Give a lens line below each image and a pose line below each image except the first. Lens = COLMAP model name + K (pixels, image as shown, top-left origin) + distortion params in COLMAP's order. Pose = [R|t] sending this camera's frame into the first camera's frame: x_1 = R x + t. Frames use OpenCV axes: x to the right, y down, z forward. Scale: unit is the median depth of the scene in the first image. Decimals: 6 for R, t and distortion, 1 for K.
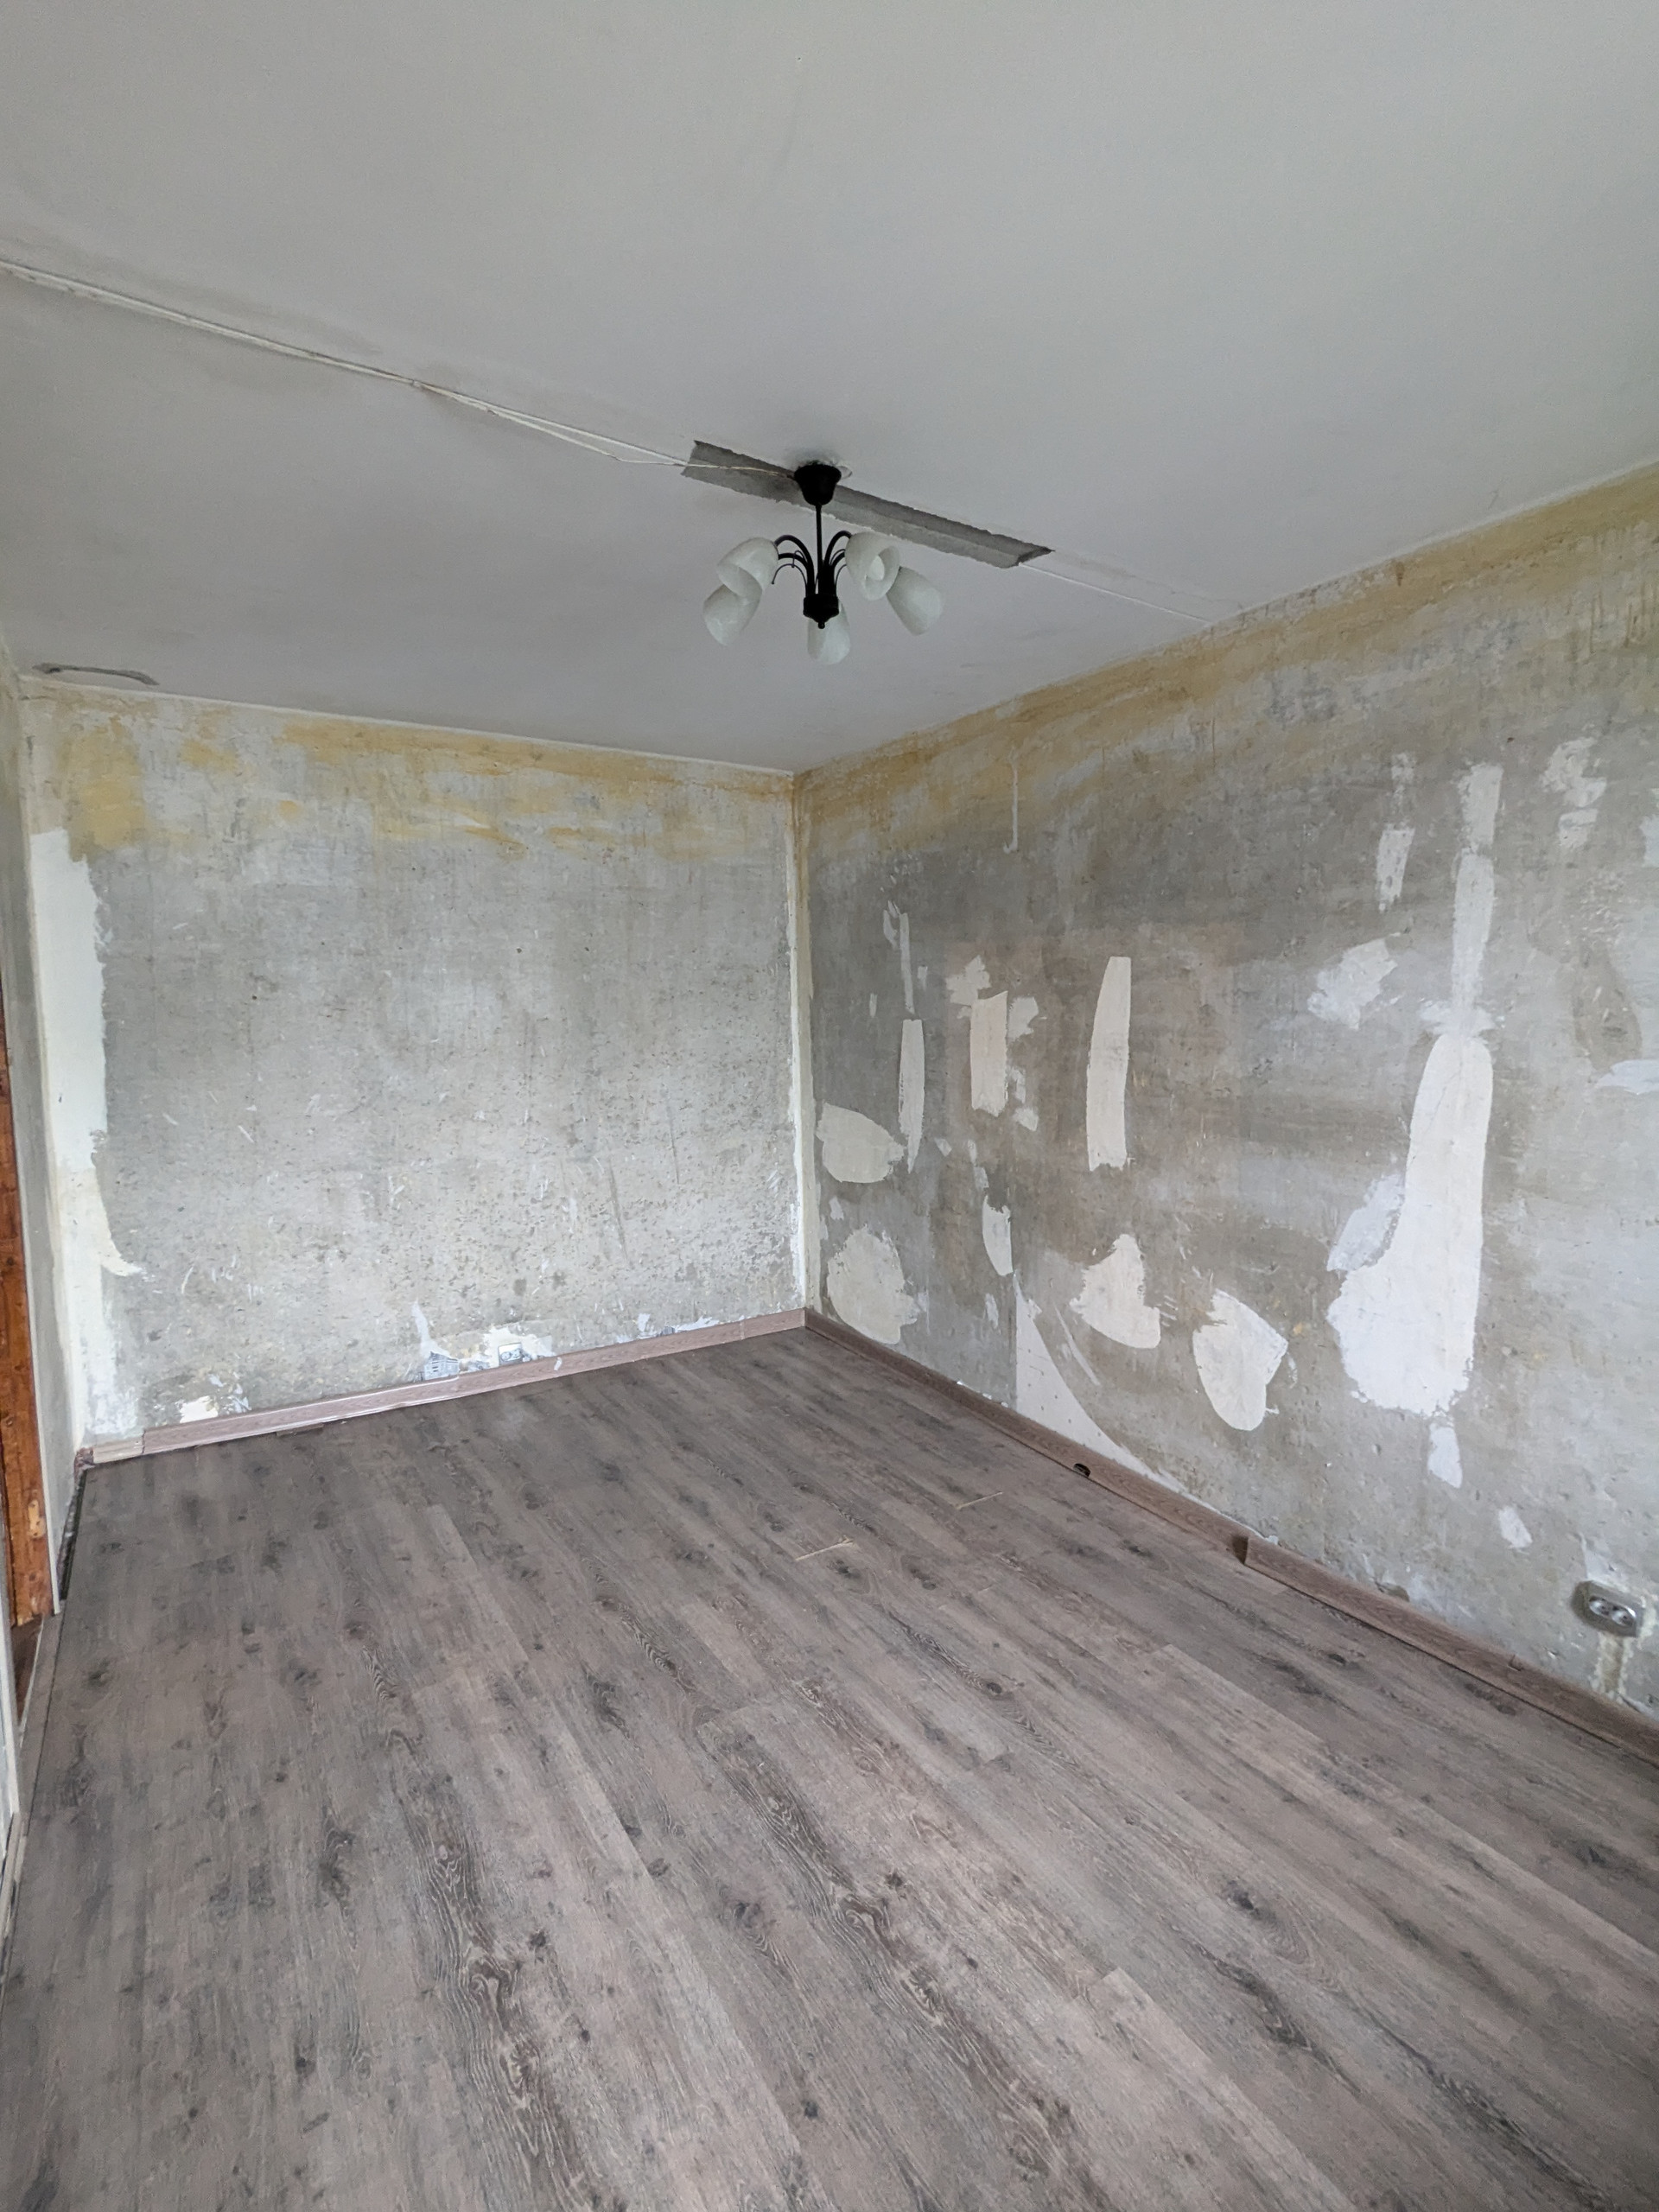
lens RADIAL K [[1042.7, 0, 834.7], [0, 1042.7, 1105.6], [0, 0, 1]] dist [-0.005887, 0.003949]
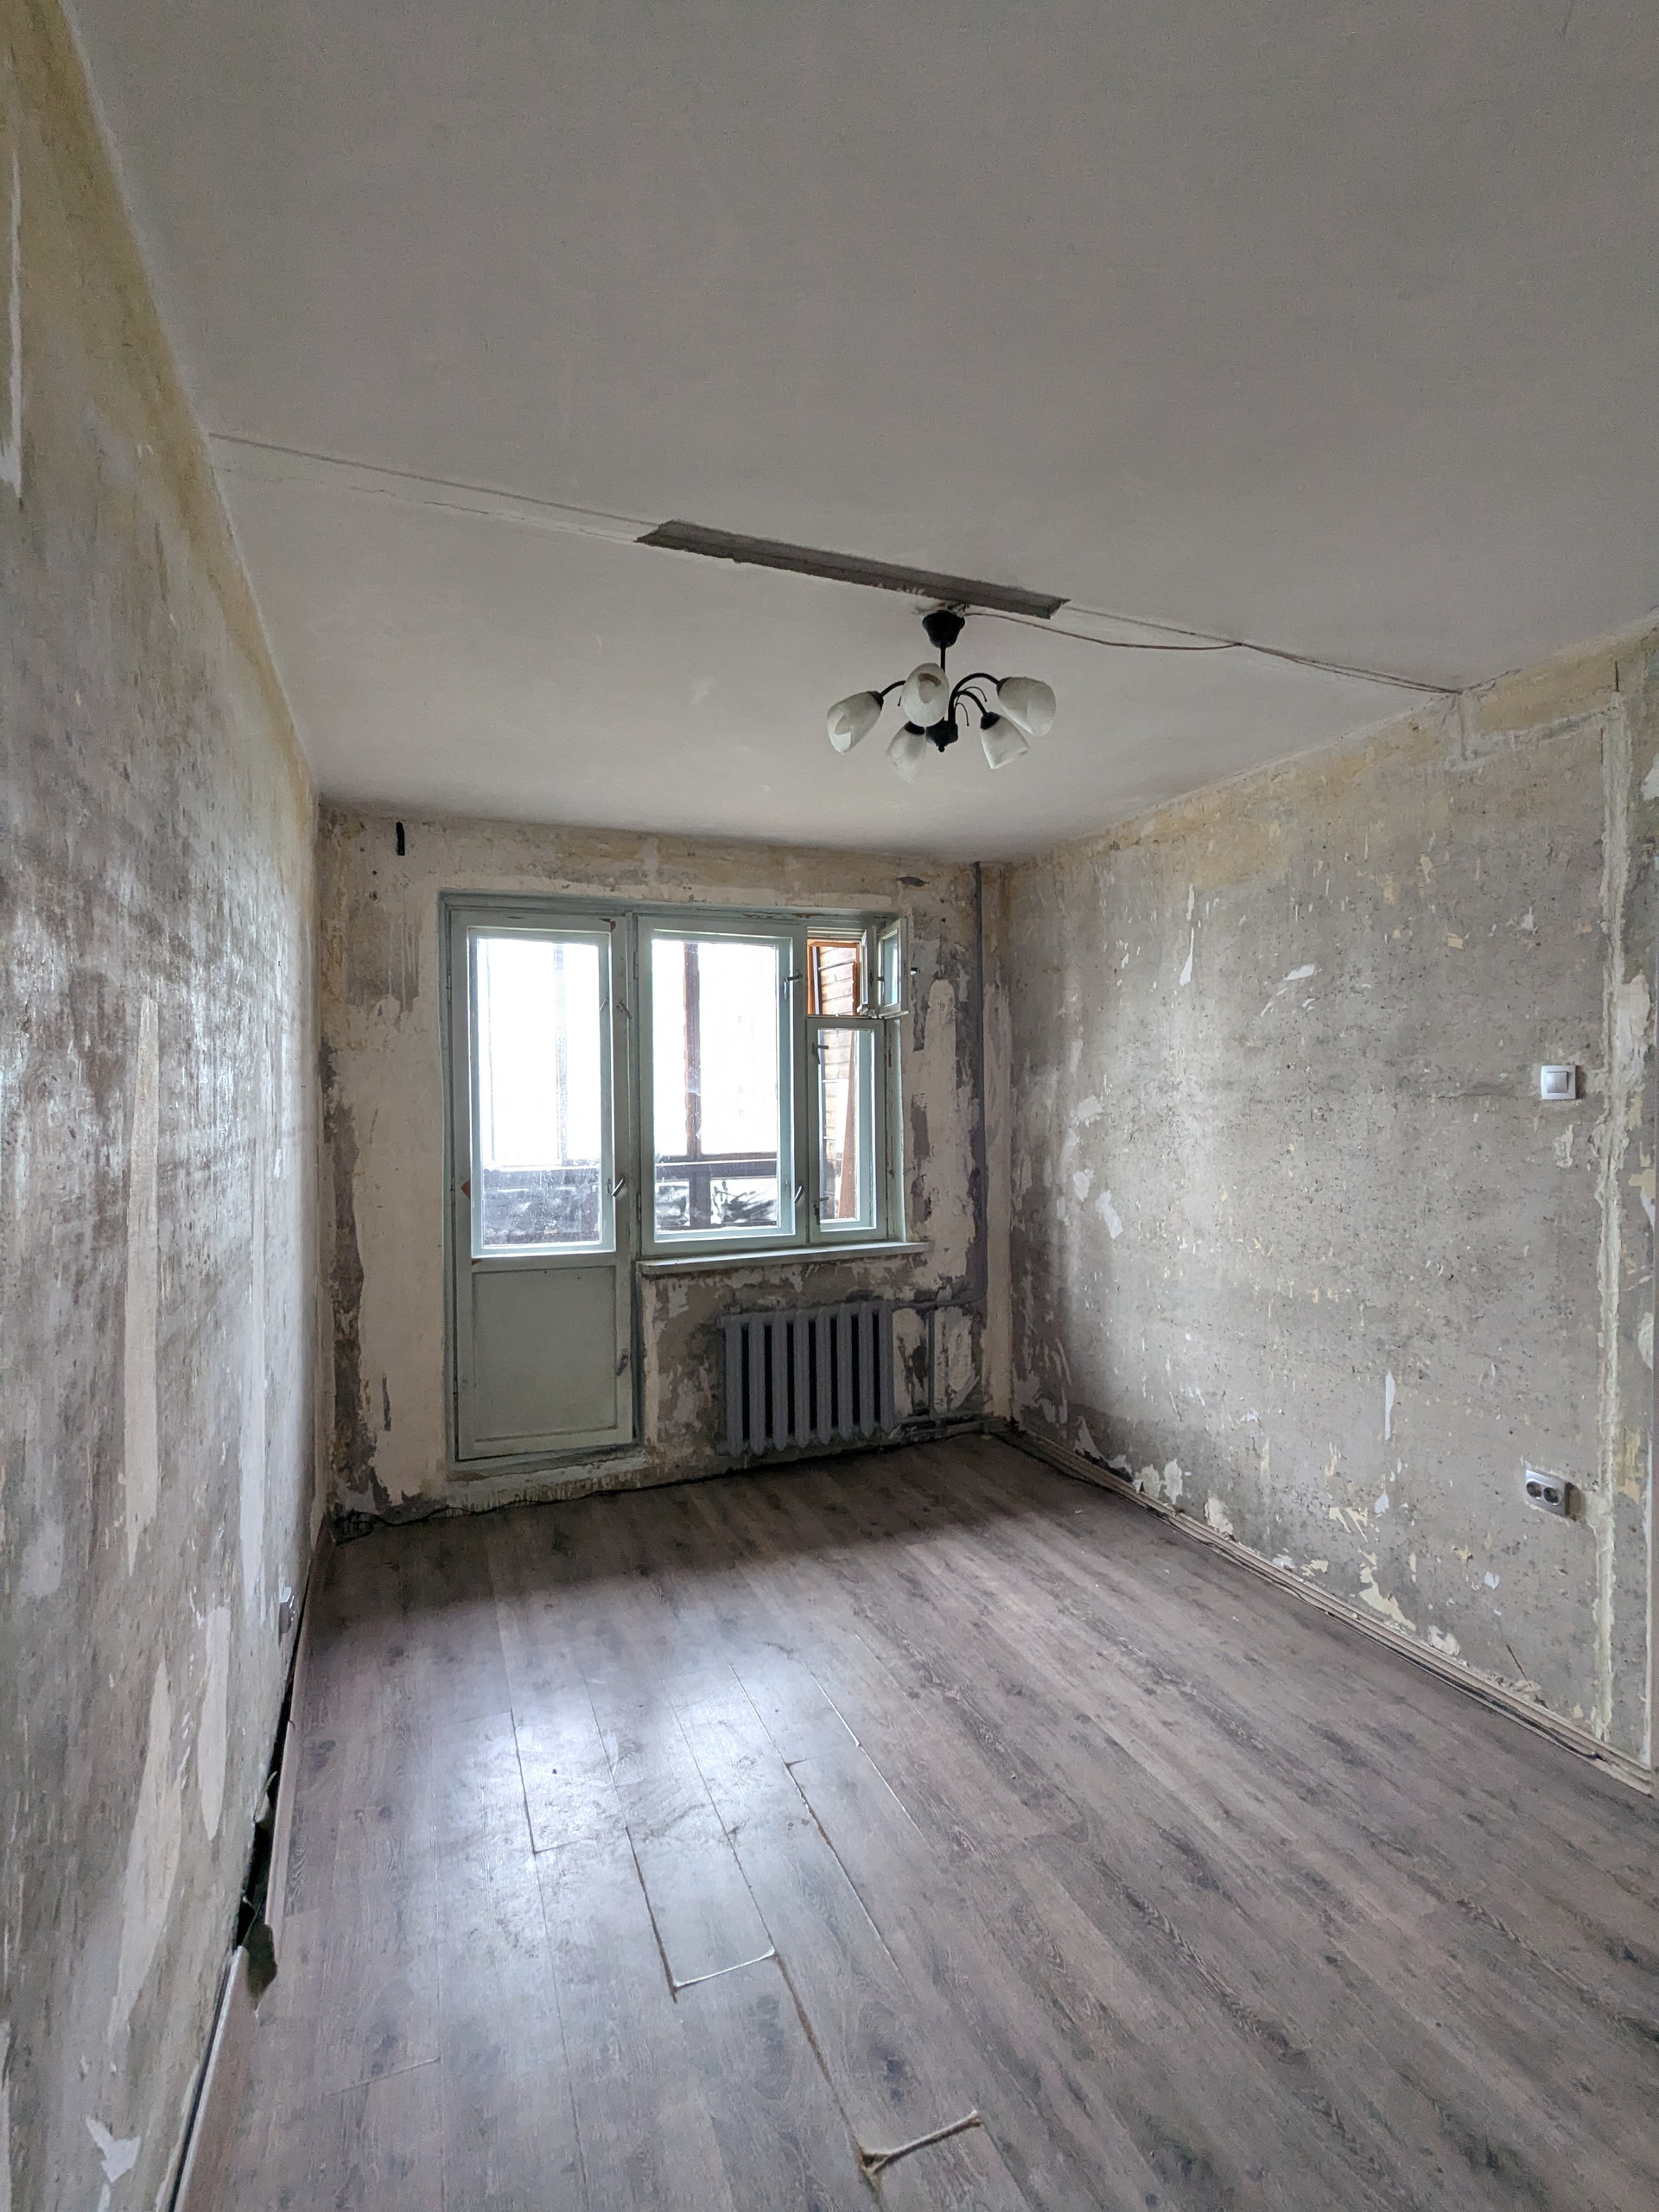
lens RADIAL K [[1042.7, 0, 833.2], [0, 1042.7, 1107.0], [0, 0, 1]] dist [-0.005887, 0.003949]
pose [[-0.982533, 0.010824, 0.185773, -0.064675], [0.031852, 0.993356, 0.110584, -0.137878], [-0.183342, 0.114569, -0.976350, 1.371947]]
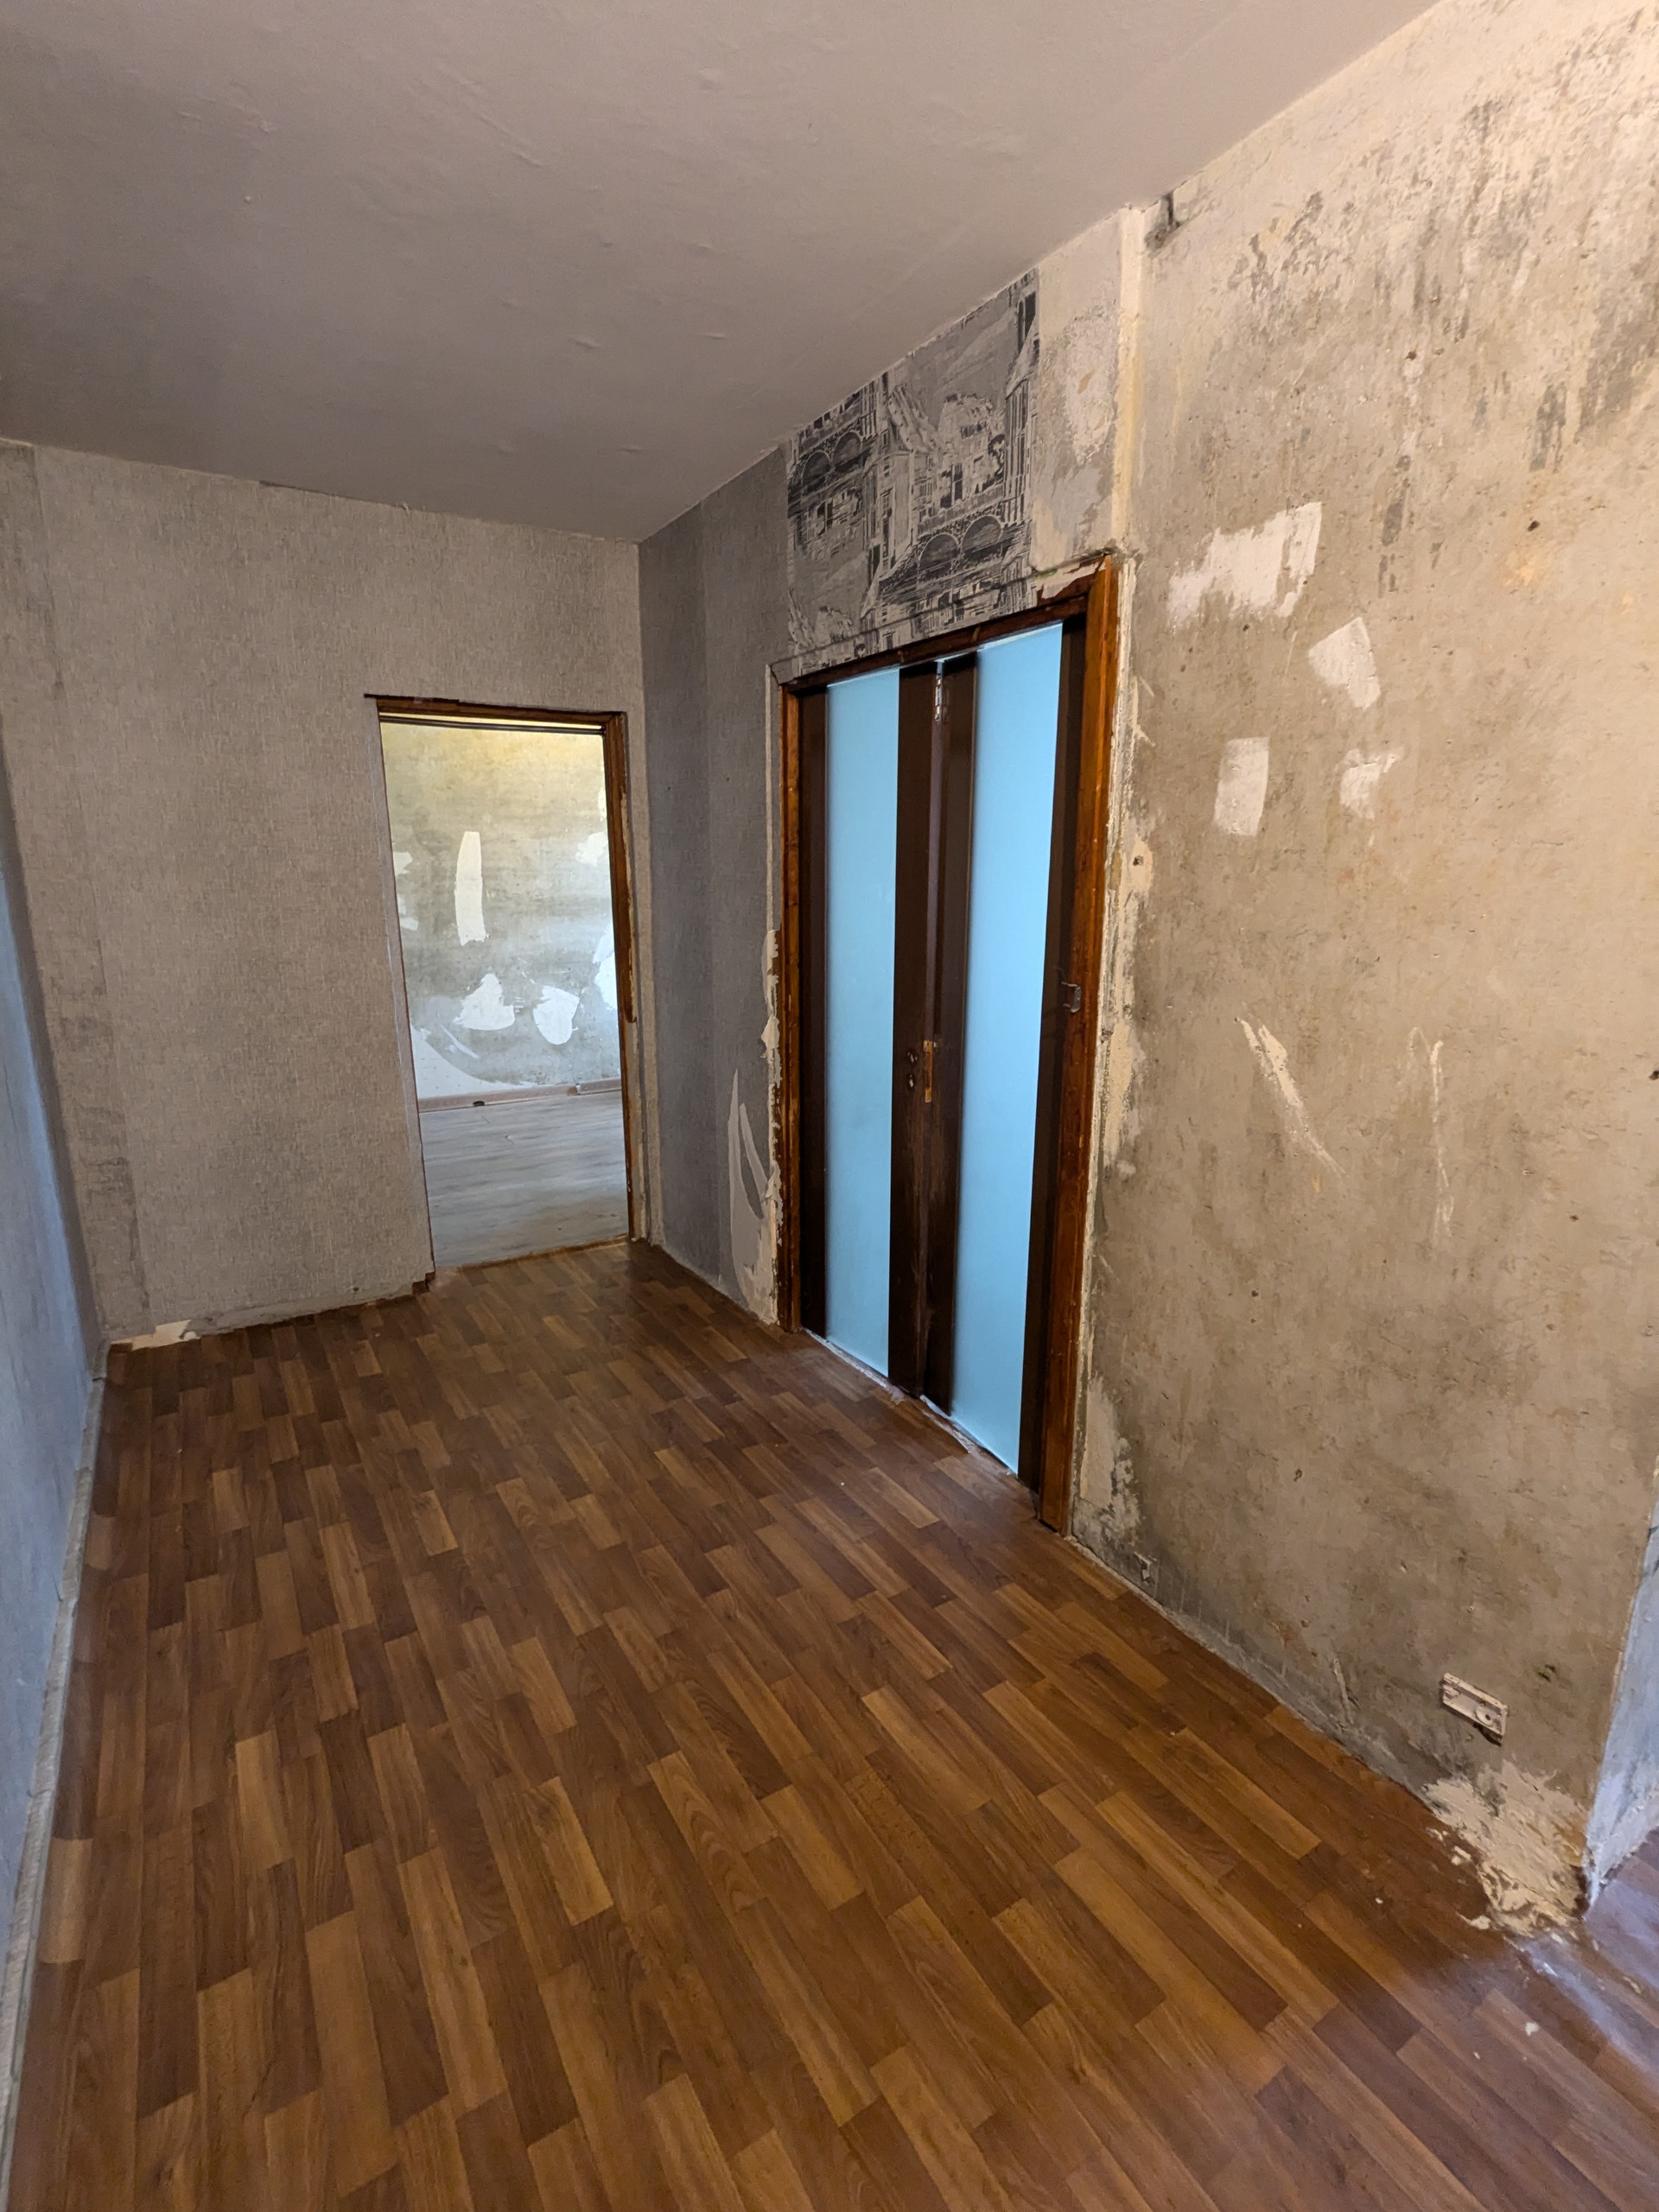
lens RADIAL K [[1042.7, 0, 835.0], [0, 1042.7, 1108.5], [0, 0, 1]] dist [-0.005887, 0.003949]
pose [[0.012135, -0.220489, 0.975314, -1.781414], [0.102527, 0.970519, 0.218129, 0.006171], [-0.994656, 0.097349, 0.034384, 0.304853]]
